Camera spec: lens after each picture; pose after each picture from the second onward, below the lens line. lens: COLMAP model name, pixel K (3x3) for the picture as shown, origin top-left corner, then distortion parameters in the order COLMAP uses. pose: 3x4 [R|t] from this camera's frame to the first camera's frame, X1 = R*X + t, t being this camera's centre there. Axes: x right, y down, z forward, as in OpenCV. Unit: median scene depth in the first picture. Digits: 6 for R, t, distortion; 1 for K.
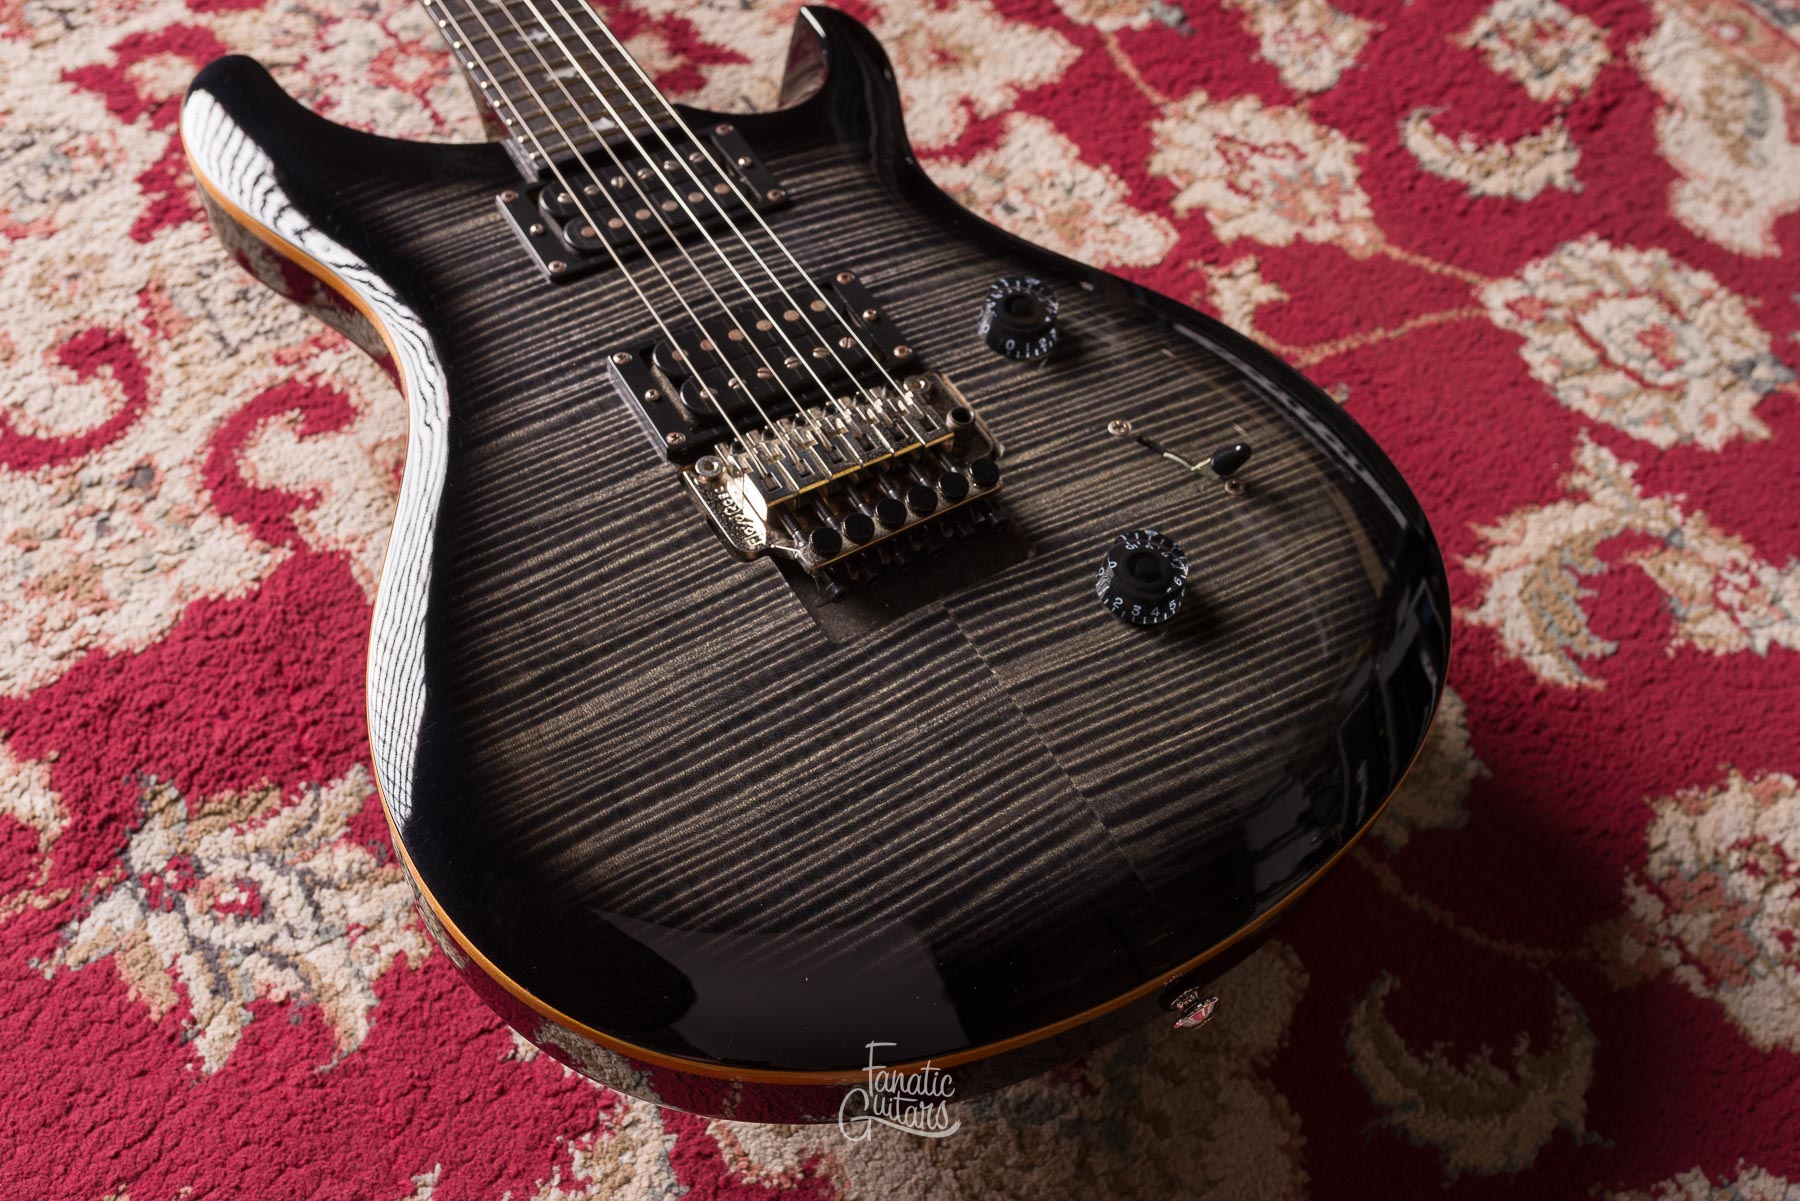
lens RADIAL K [[1751.8, 0, 900.6], [0, 1751.8, 599.2], [0, 0, 1]] dist [-0.001796, 0.006454]
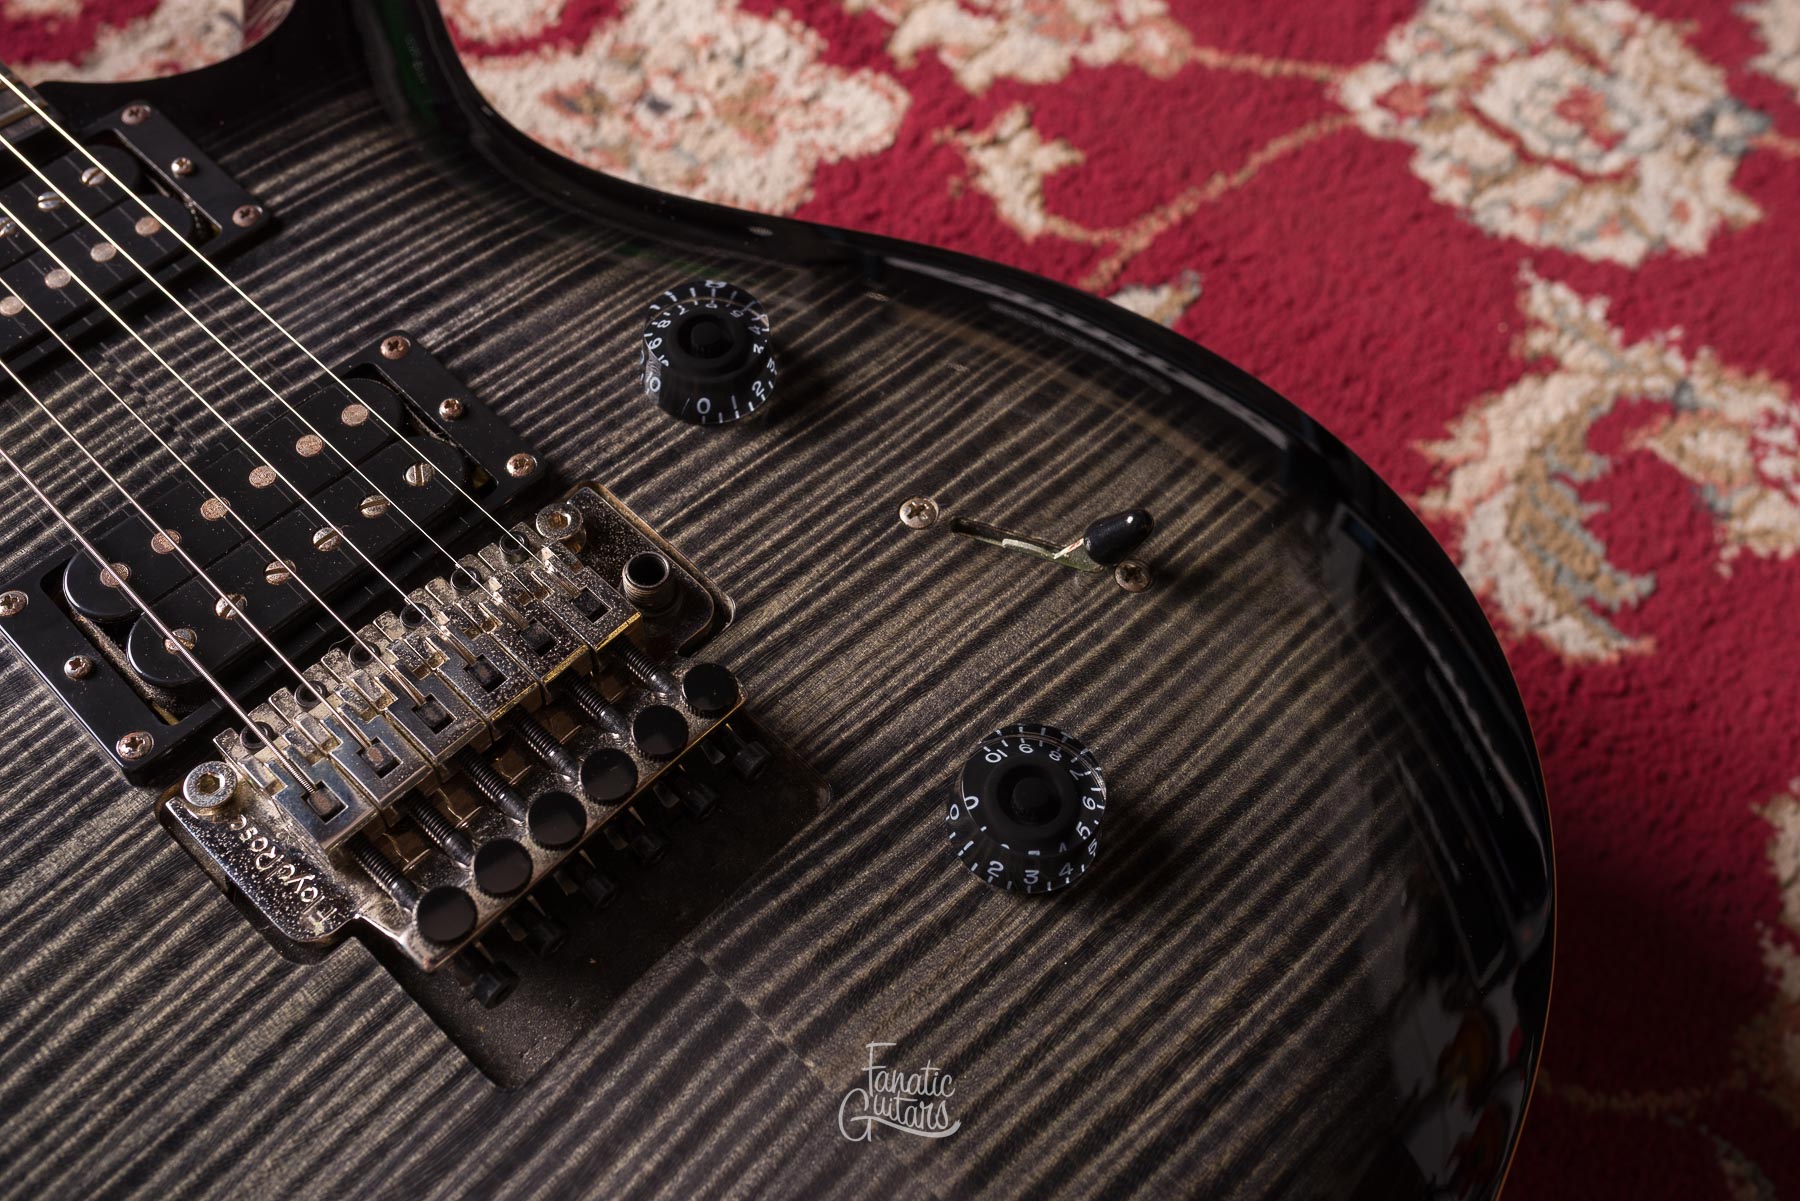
lens RADIAL K [[1786.0, 0, 895.4], [0, 1786.0, 599.2], [0, 0, 1]] dist [-0.001861, 0.005896]
pose [[0.967352, -0.230043, 0.106350, 0.038504], [0.217258, 0.968786, 0.119385, -0.116131], [-0.130494, -0.092382, 0.987136, 0.333661]]
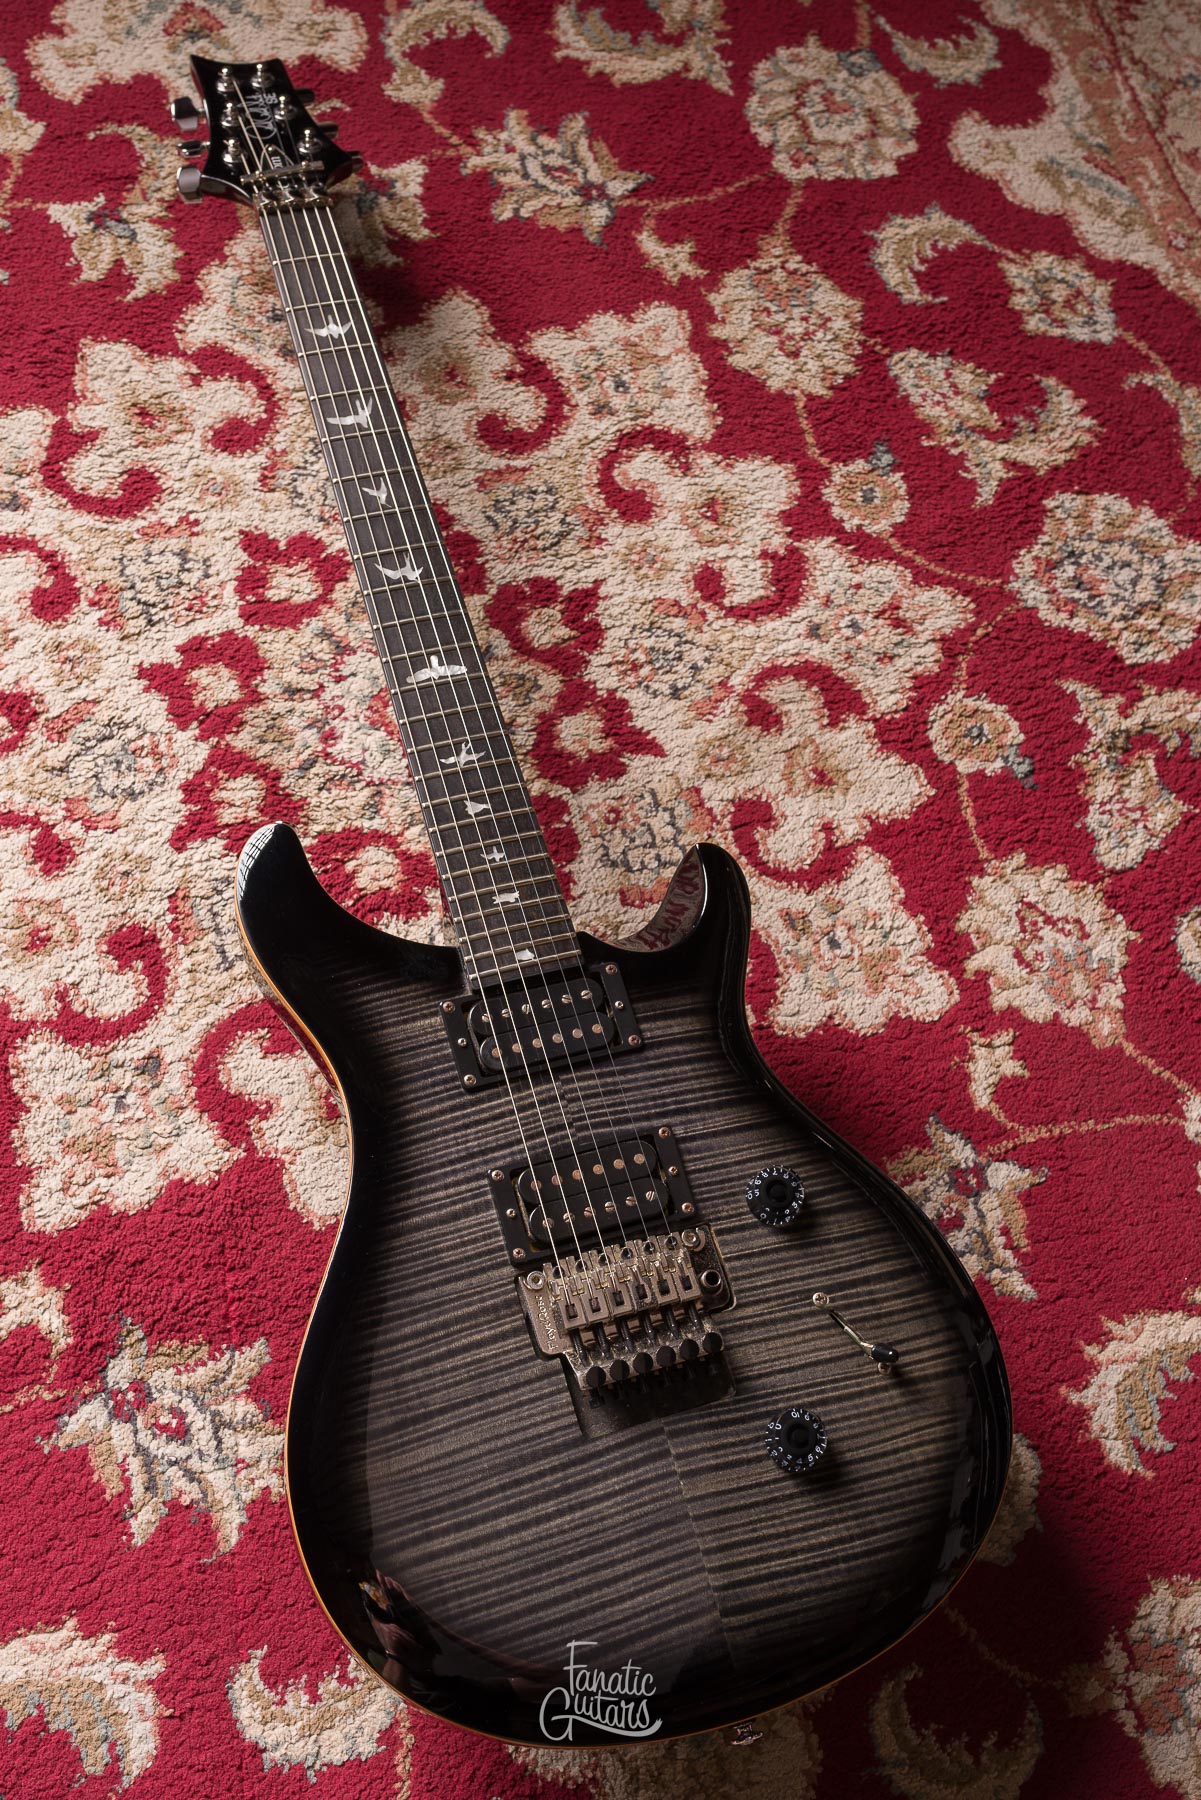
lens RADIAL K [[1945.8, 0, 580.6], [0, 1945.8, 856.6], [0, 0, 1]] dist [0.002070, -0.007075]
pose [[0.966478, 0.246779, -0.070848, -0.034083], [-0.232366, 0.958105, 0.167456, -0.543947], [0.109204, -0.145380, 0.983331, -0.439795]]
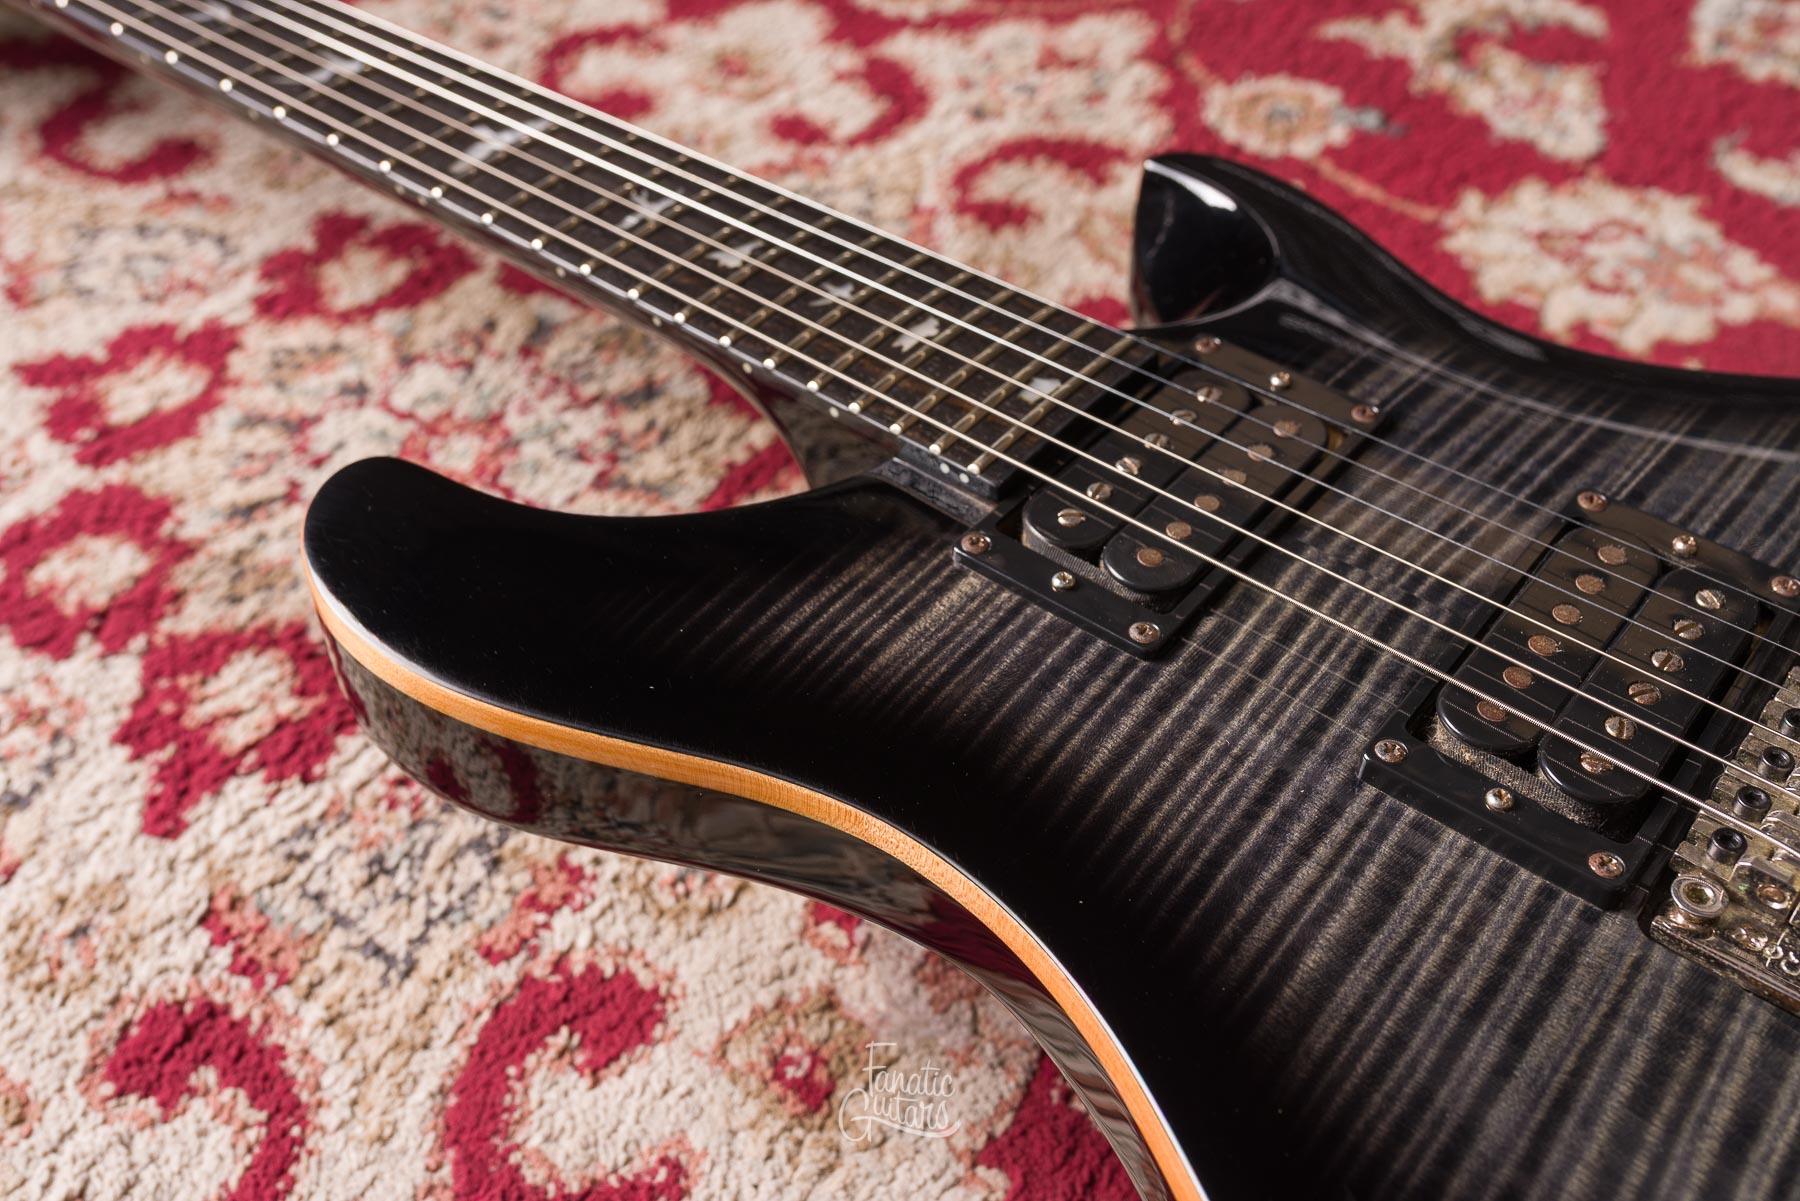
lens RADIAL K [[1793.4, 0, 896.4], [0, 1793.4, 603.7], [0, 0, 1]] dist [0.004763, -0.003206]
pose [[0.938226, -0.297402, 0.176875, -0.303336], [0.322589, 0.936692, -0.136180, -0.122593], [-0.125177, 0.184825, 0.974767, 0.388884]]
